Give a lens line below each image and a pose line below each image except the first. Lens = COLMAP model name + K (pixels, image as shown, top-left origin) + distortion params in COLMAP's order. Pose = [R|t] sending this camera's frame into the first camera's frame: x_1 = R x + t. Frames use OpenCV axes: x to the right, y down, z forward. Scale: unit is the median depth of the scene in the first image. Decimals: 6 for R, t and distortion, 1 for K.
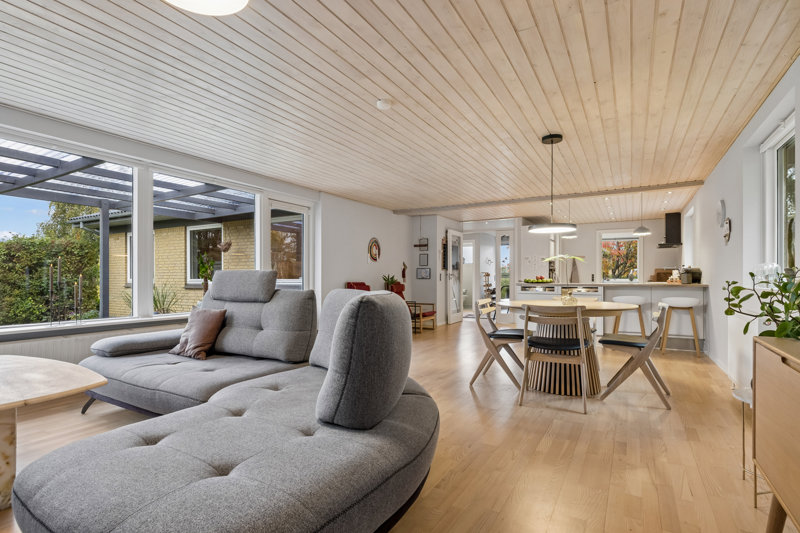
lens RADIAL K [[402.8, 0, 398.1], [0, 402.8, 278.4], [0, 0, 1]] dist [0.010770, 0.000822]
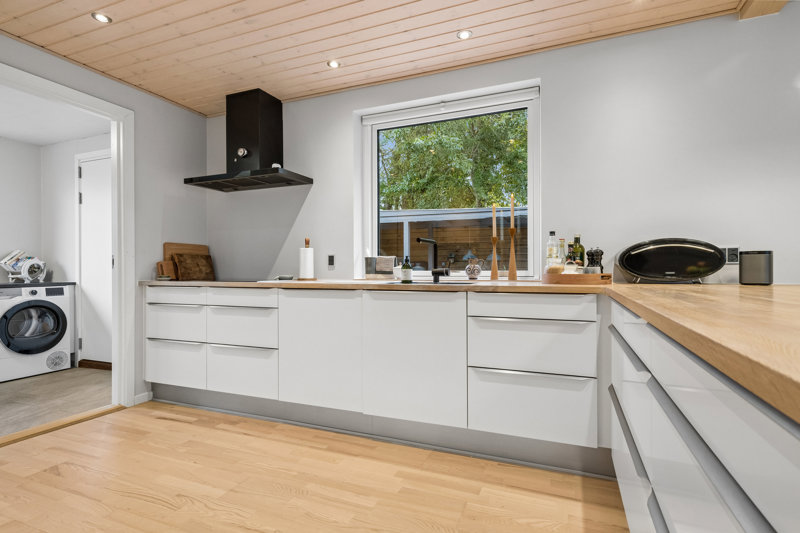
lens RADIAL K [[402.8, 0, 404.8], [0, 402.8, 269.9], [0, 0, 1]] dist [0.010770, 0.000822]
pose [[-0.139270, -0.000805, 0.990254, 0.632279], [0.005033, 0.999986, 0.001520, -0.001153], [-0.990242, 0.005196, -0.139264, 2.036712]]
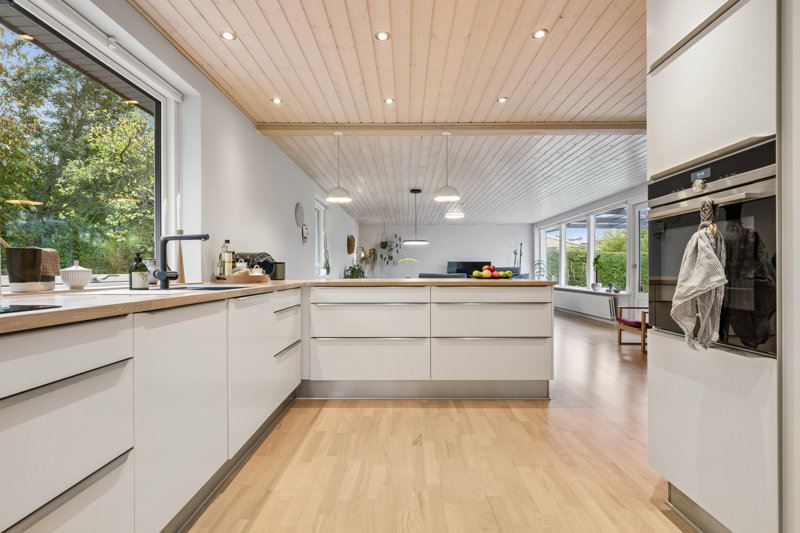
lens RADIAL K [[402.8, 0, 401.5], [0, 402.8, 271.4], [0, 0, 1]] dist [0.010770, 0.000822]
pose [[-0.869272, 0.003129, -0.494325, 1.326234], [0.001668, 0.999993, 0.003396, -0.002160], [0.494332, 0.002128, -0.869271, 2.537774]]
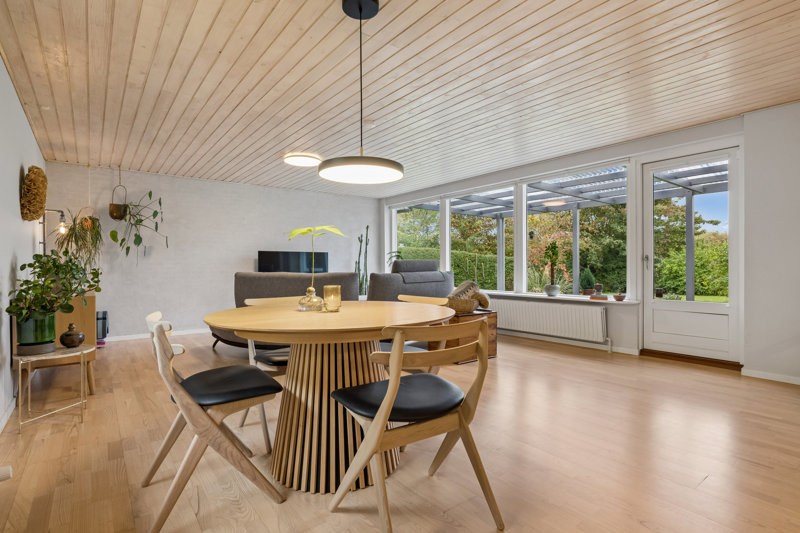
lens RADIAL K [[402.8, 0, 402.1], [0, 402.8, 267.6], [0, 0, 1]] dist [0.010770, 0.000822]
pose [[-0.375915, 0.006912, -0.926629, 0.874380], [0.003770, 0.999975, 0.005930, -0.001783], [0.926647, -0.001264, -0.375931, 1.275158]]
